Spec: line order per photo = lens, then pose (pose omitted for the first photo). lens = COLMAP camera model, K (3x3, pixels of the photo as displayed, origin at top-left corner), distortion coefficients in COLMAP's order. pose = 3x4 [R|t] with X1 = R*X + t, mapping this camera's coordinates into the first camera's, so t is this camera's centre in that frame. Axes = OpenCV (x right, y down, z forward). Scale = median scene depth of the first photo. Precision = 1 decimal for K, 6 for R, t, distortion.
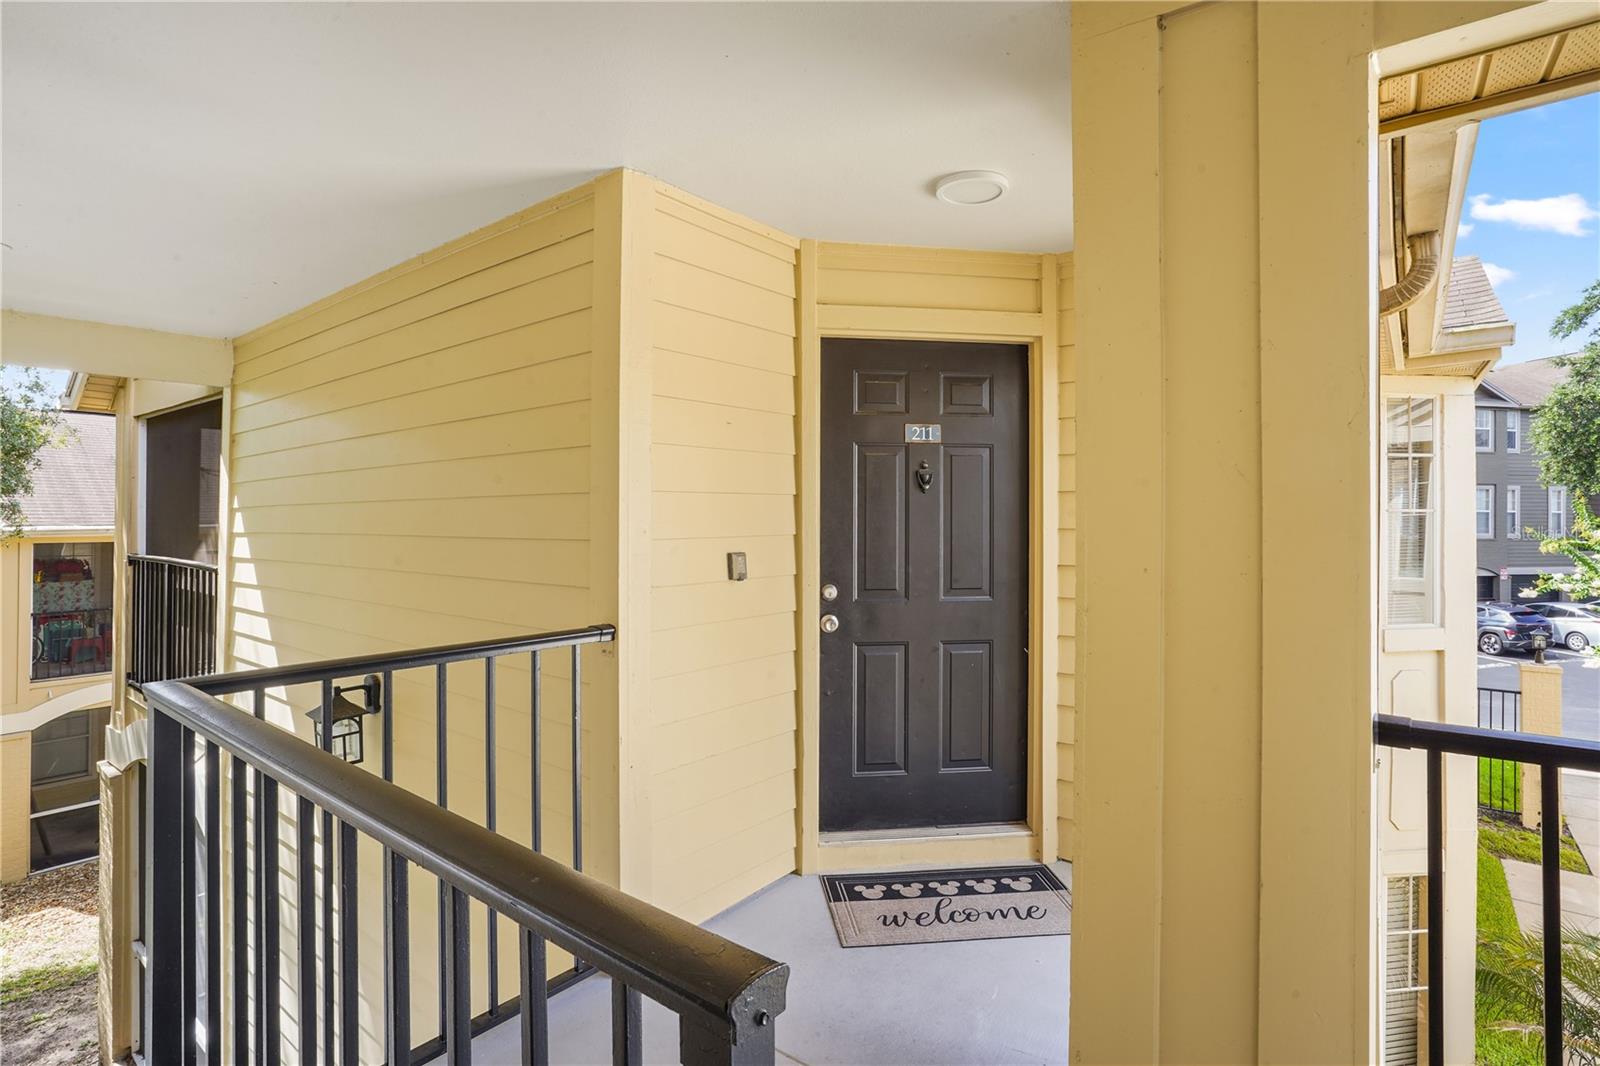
lens RADIAL K [[813.3, 0, 803.6], [0, 813.3, 511.7], [0, 0, 1]] dist [-0.052469, 0.023839]
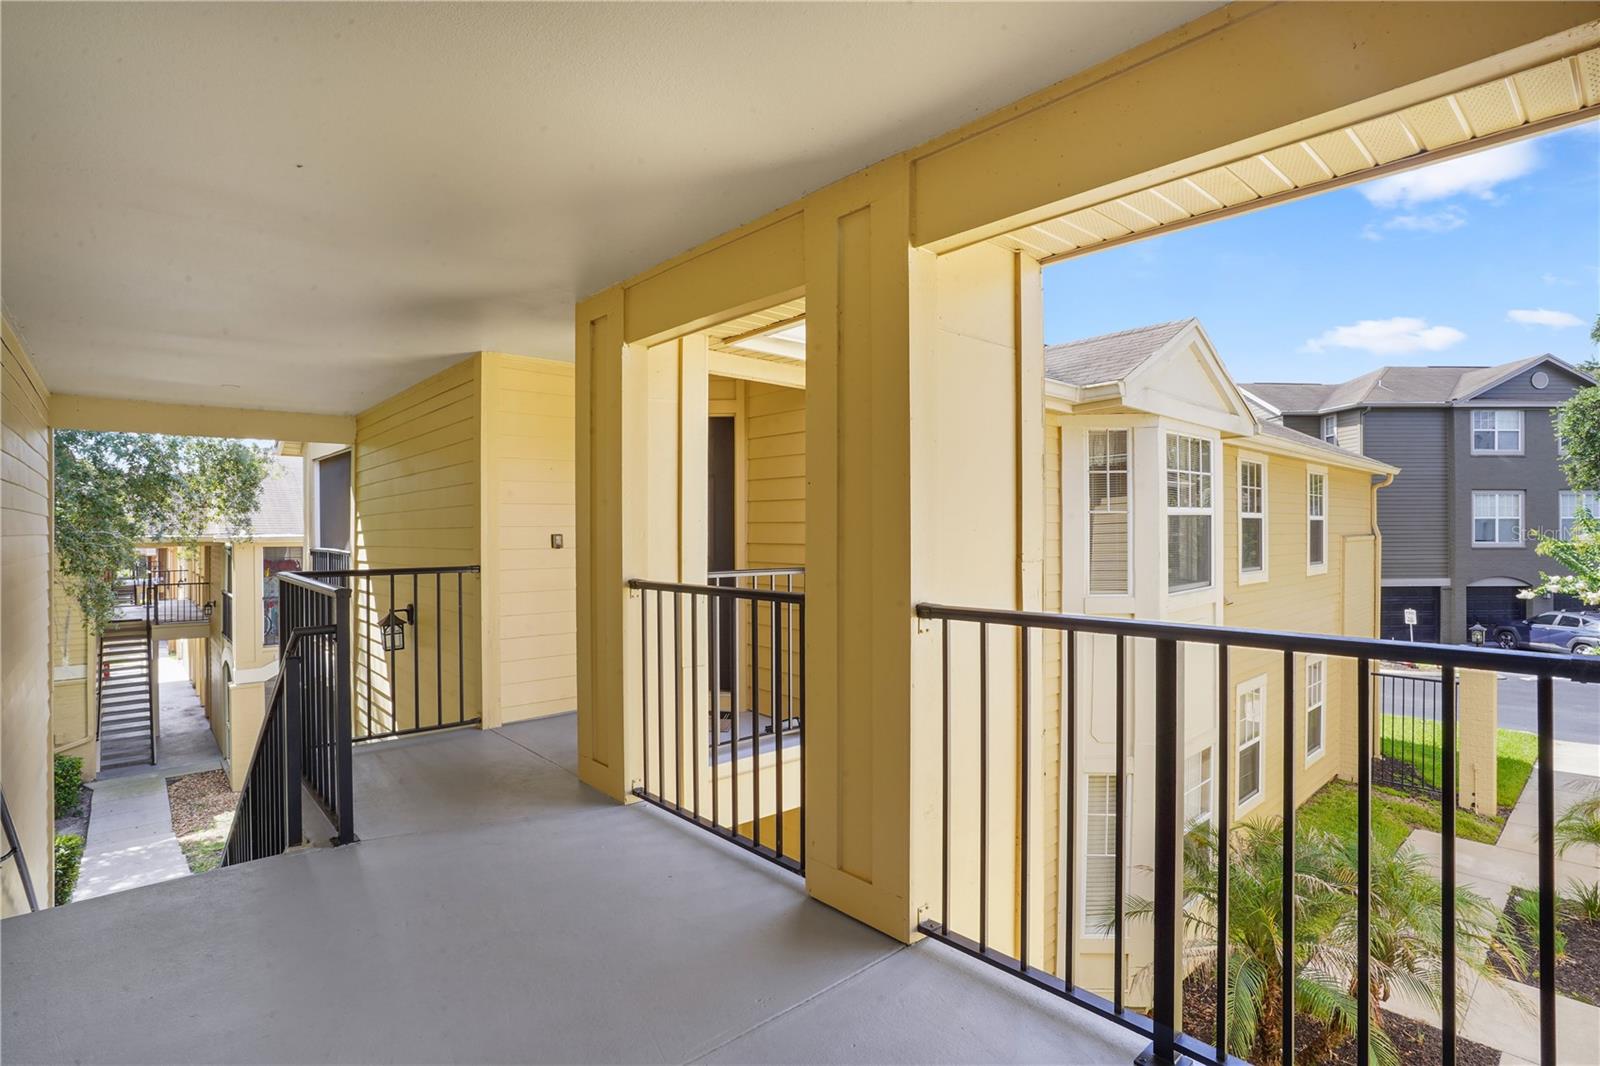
lens RADIAL K [[800.6, 0, 794.5], [0, 800.6, 541.8], [0, 0, 1]] dist [-0.090523, 0.059456]
pose [[0.984222, -0.001740, -0.176930, 0.473731], [0.005791, 0.999733, 0.022379, 0.016805], [0.176844, -0.023050, 0.983969, -0.451937]]
